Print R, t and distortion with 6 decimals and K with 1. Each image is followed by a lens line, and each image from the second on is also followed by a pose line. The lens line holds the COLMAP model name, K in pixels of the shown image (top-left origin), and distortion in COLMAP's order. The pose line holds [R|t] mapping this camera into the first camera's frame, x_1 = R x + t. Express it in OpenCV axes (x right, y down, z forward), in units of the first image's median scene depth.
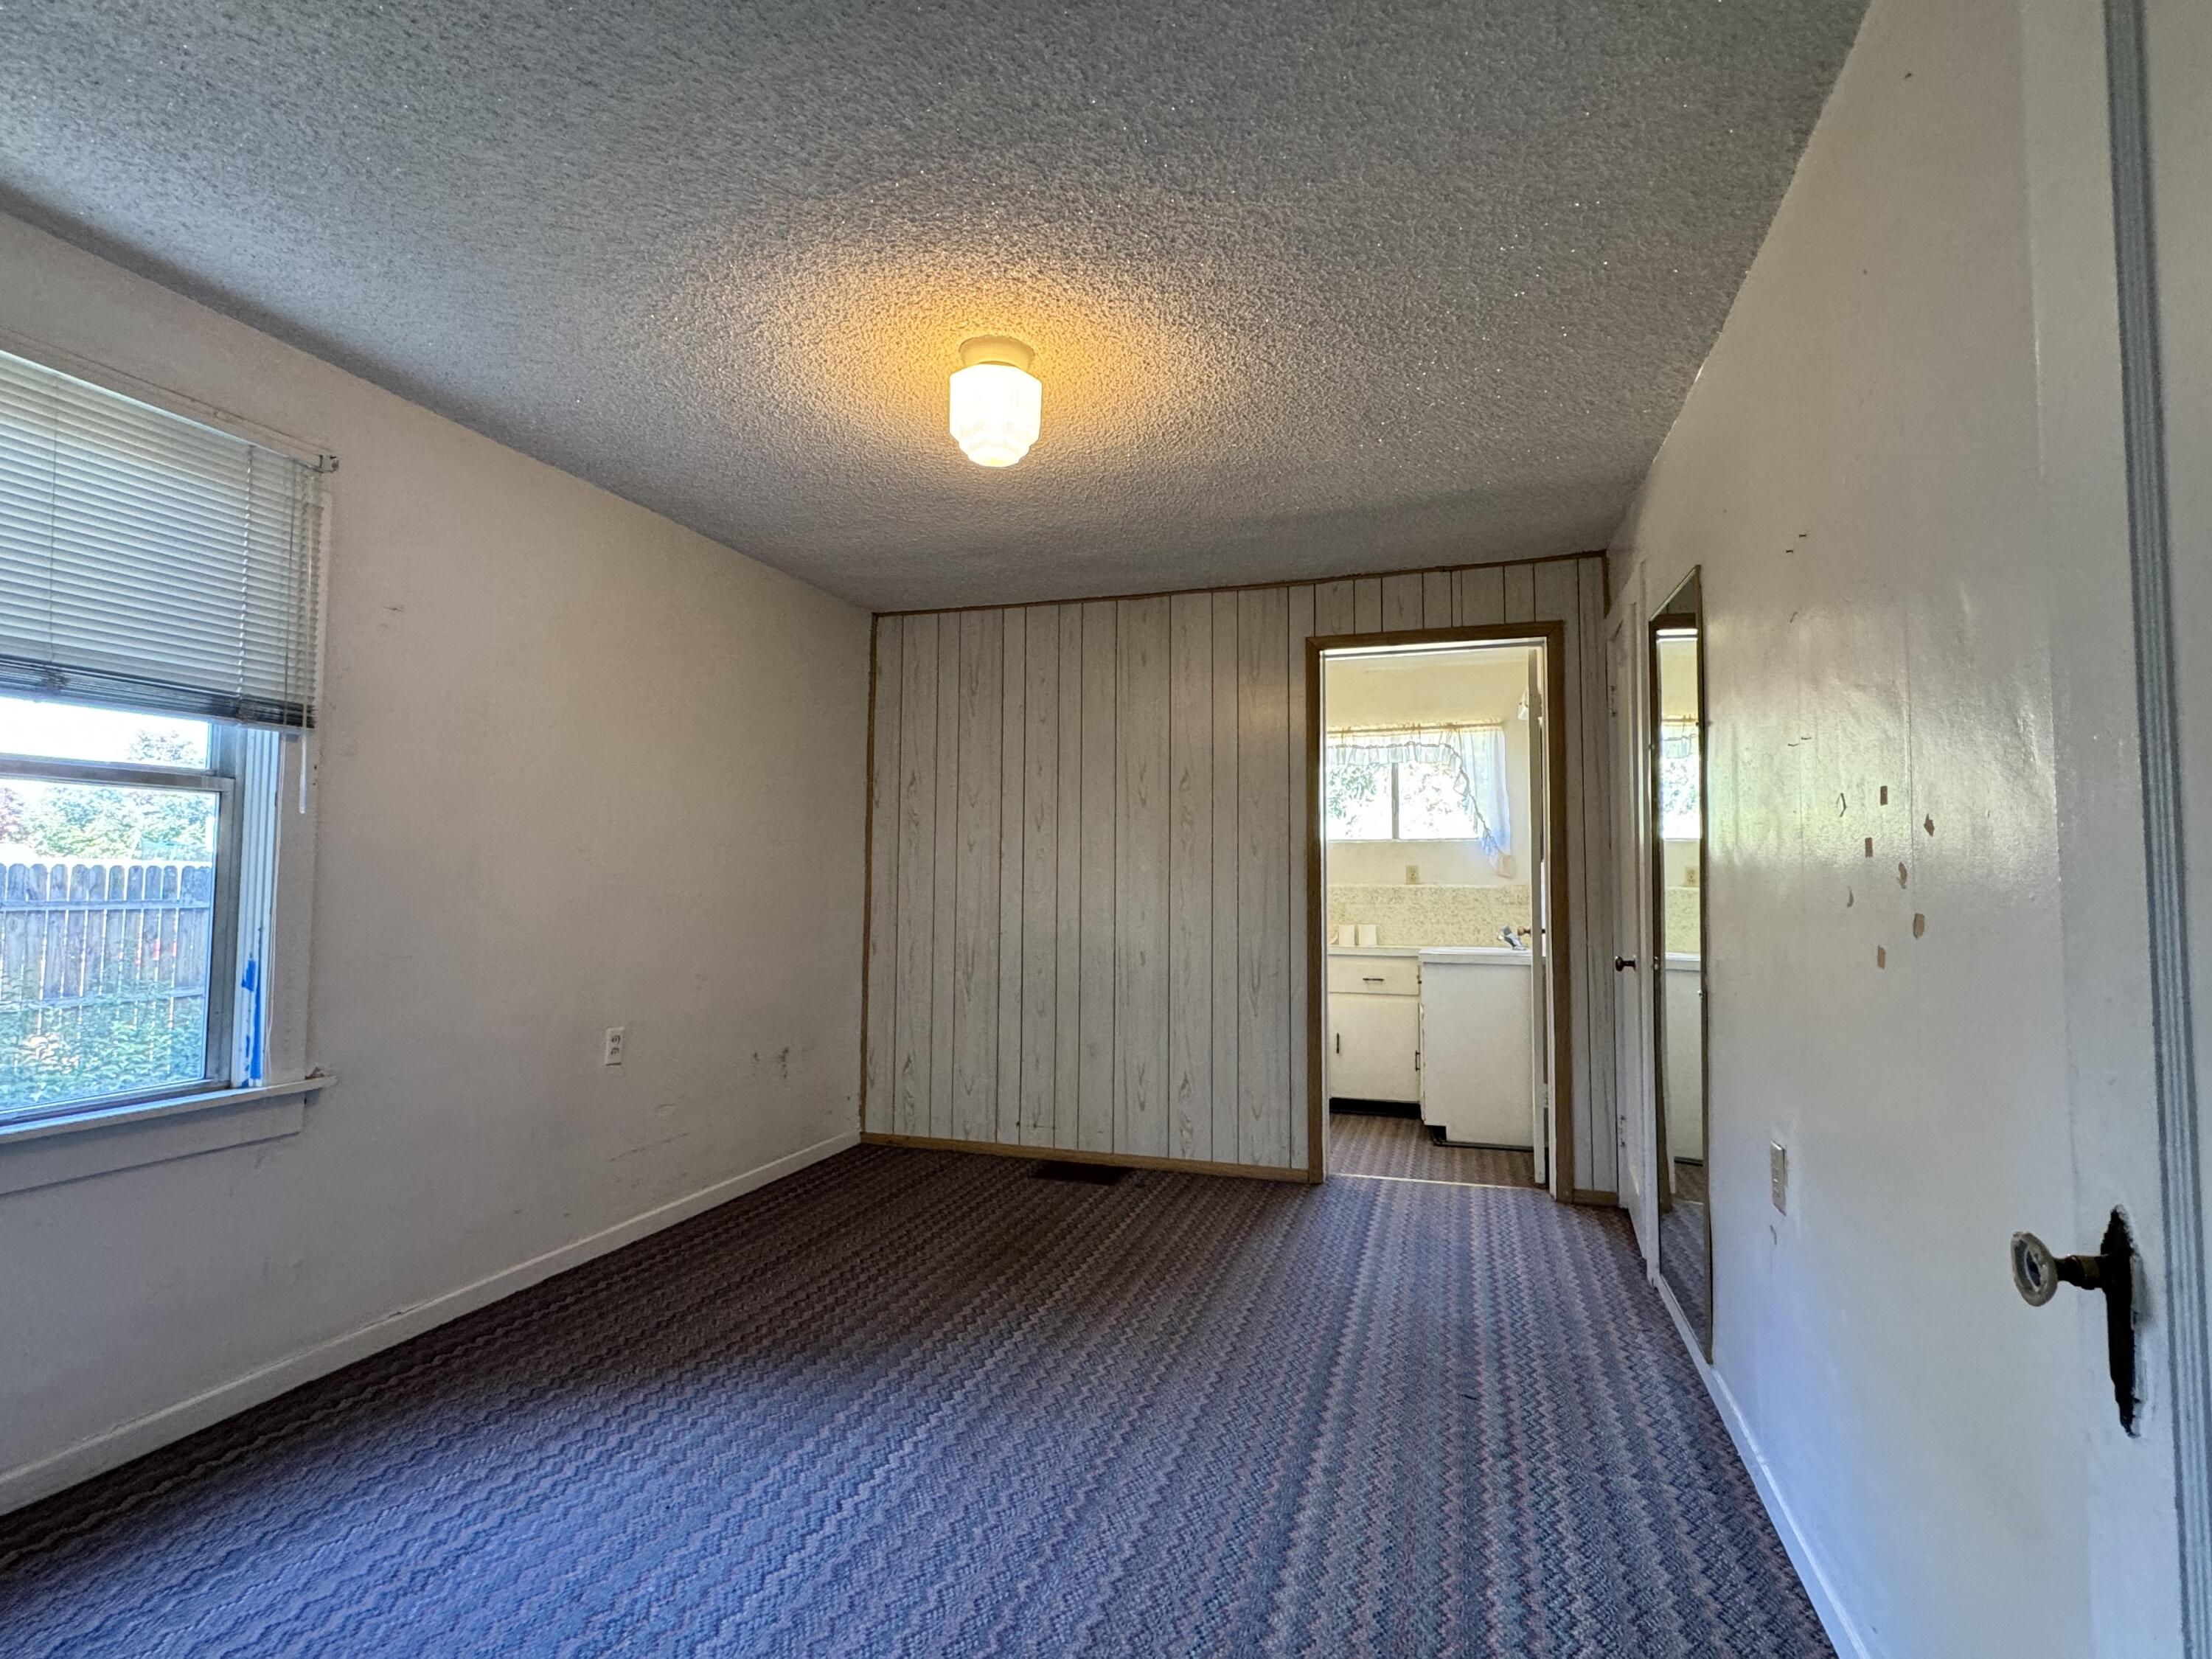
lens RADIAL K [[1080.7, 0, 1108.2], [0, 1080.7, 826.9], [0, 0, 1]] dist [-0.000611, 0.001124]
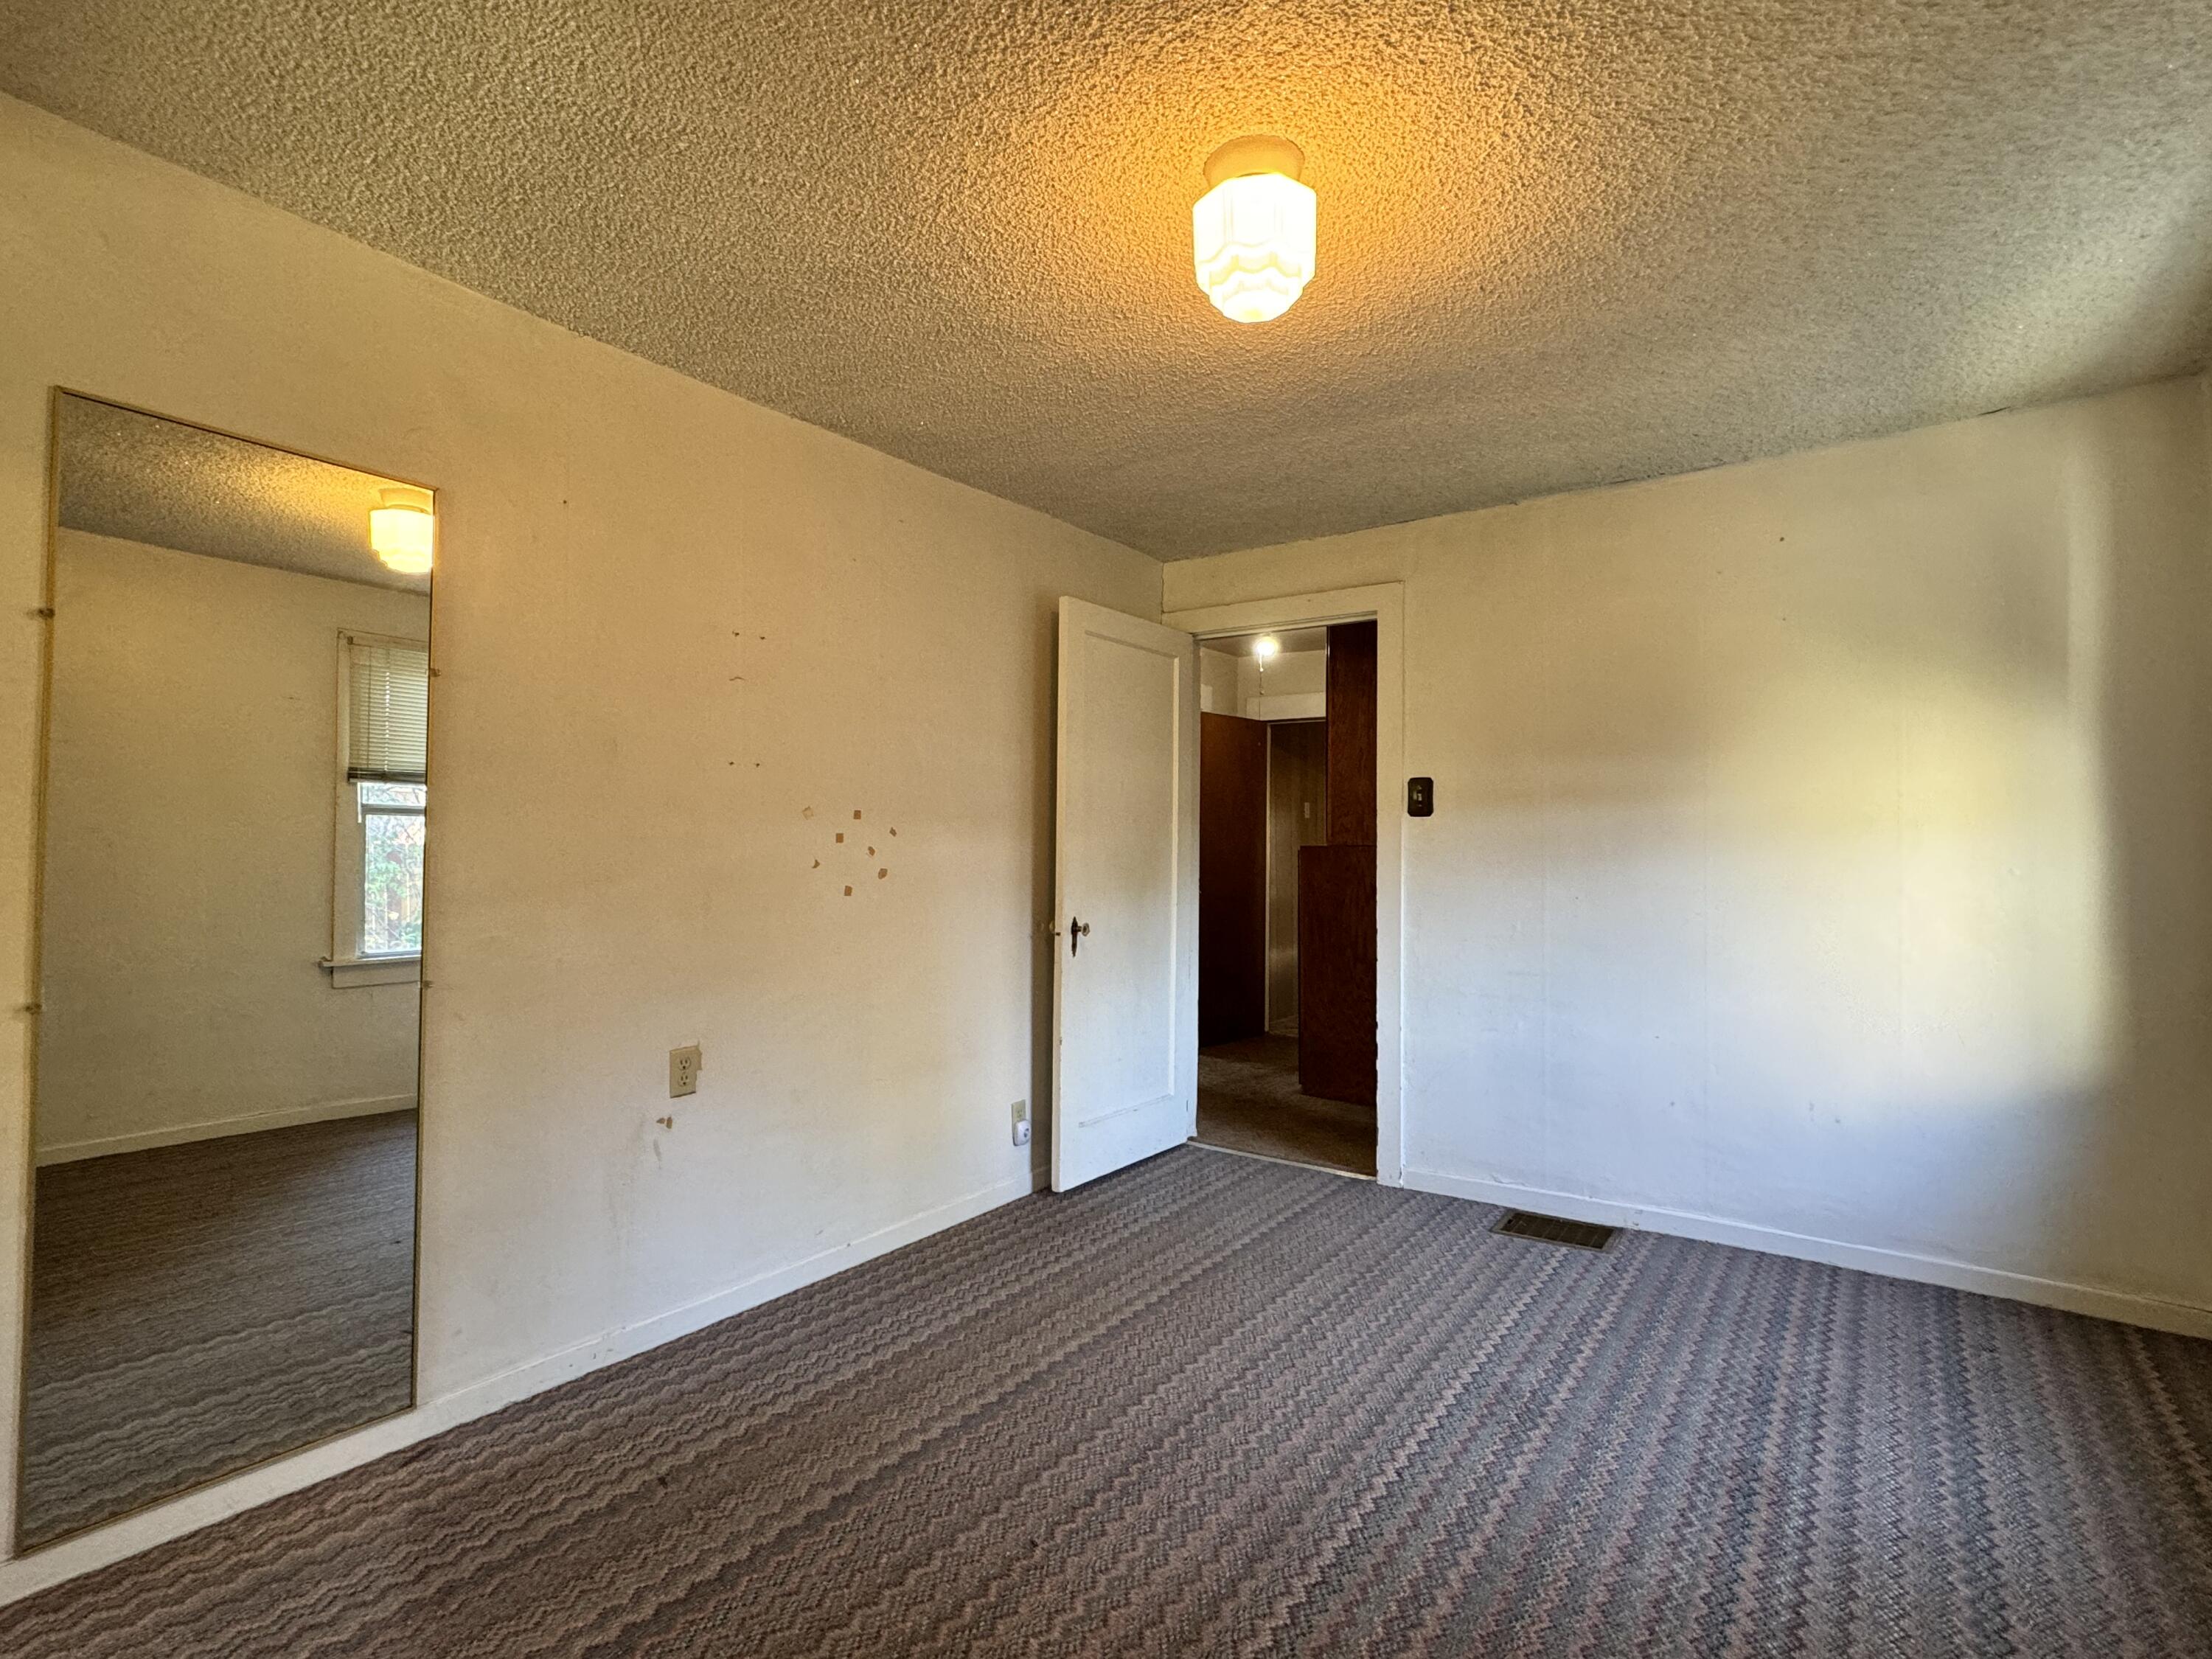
lens RADIAL K [[1080.7, 0, 1103.2], [0, 1080.7, 832.2], [0, 0, 1]] dist [-0.000611, 0.001124]
pose [[-0.953352, -0.008423, 0.301745, -0.273105], [-0.028651, 0.997623, -0.062675, 0.087065], [-0.300500, -0.068397, -0.951326, 2.014339]]
